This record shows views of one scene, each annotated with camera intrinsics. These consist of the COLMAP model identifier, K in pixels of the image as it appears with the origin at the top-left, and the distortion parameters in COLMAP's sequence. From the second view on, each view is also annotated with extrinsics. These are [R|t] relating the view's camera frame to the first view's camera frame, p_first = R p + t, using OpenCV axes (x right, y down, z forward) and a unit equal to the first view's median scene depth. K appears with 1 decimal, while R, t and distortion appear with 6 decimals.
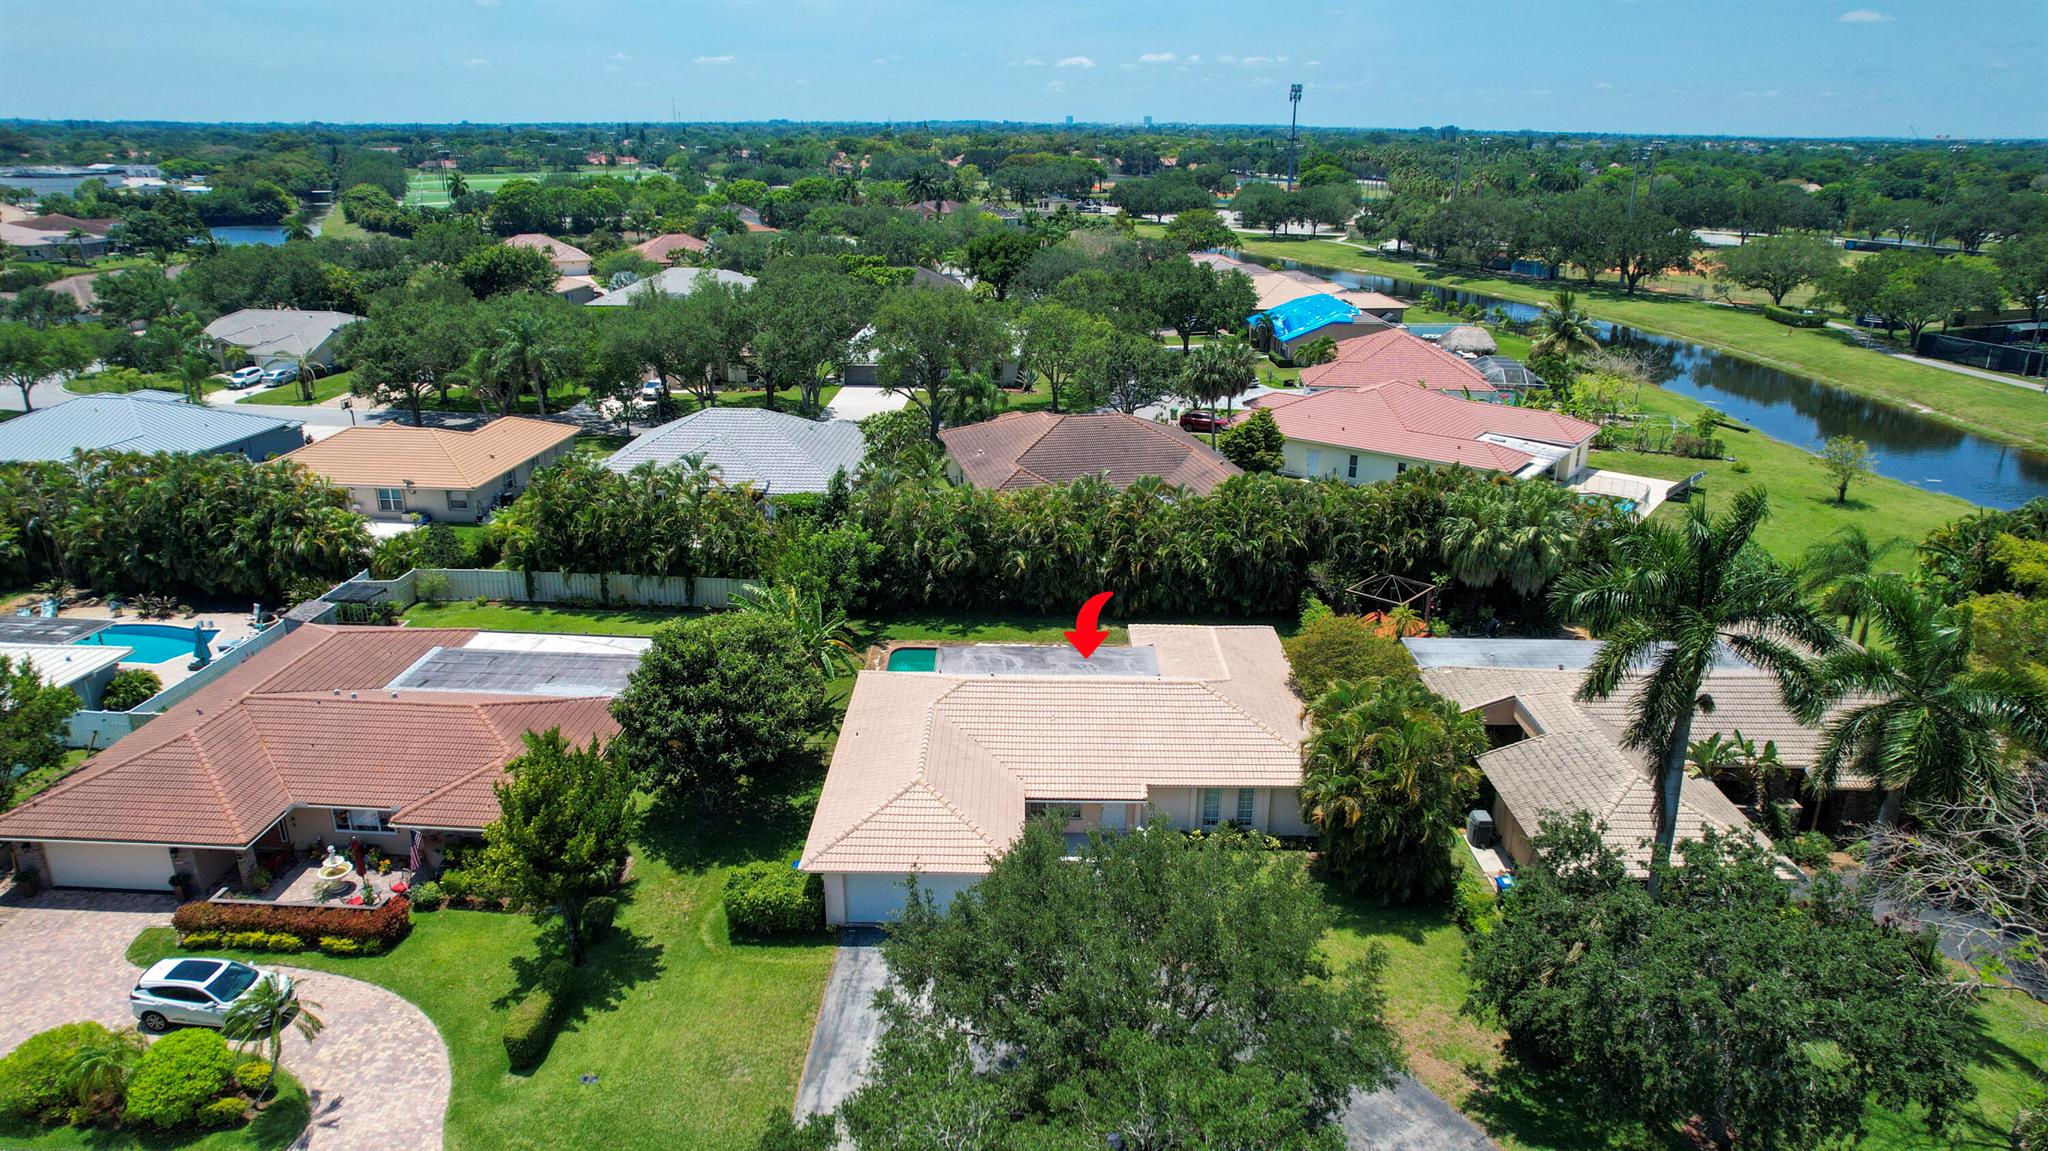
lens RADIAL K [[1312.2, 0, 1025.9], [0, 1312.2, 574.1], [0, 0, 1]] dist [-0.069554, 0.060070]
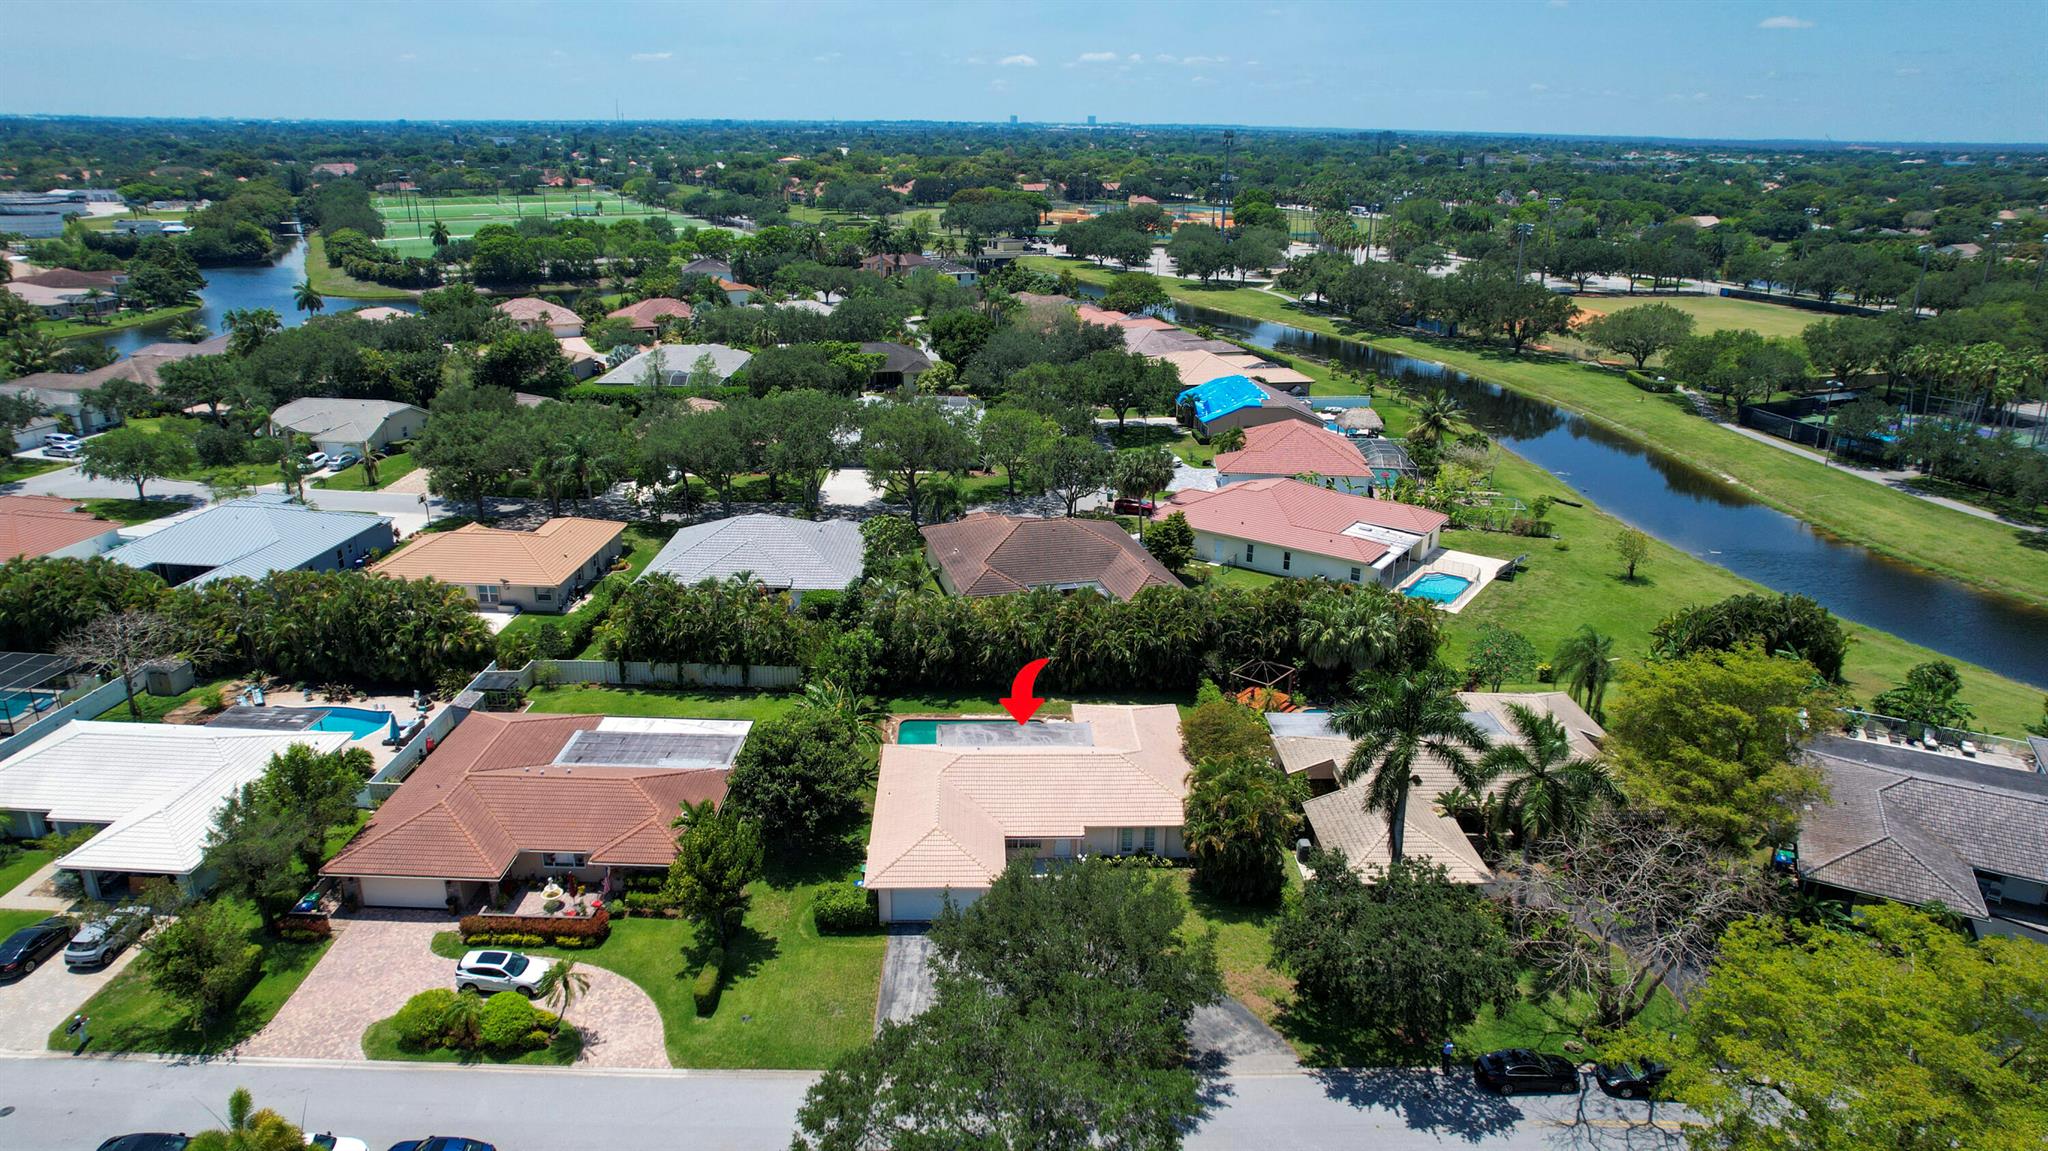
lens RADIAL K [[1312.2, 0, 1030.7], [0, 1312.2, 572.4], [0, 0, 1]] dist [-0.069554, 0.060070]
pose [[0.999000, -0.007746, 0.044030, -0.023560], [0.007725, 0.999970, 0.000641, -0.093240], [-0.044033, -0.000300, 0.999030, -0.355040]]
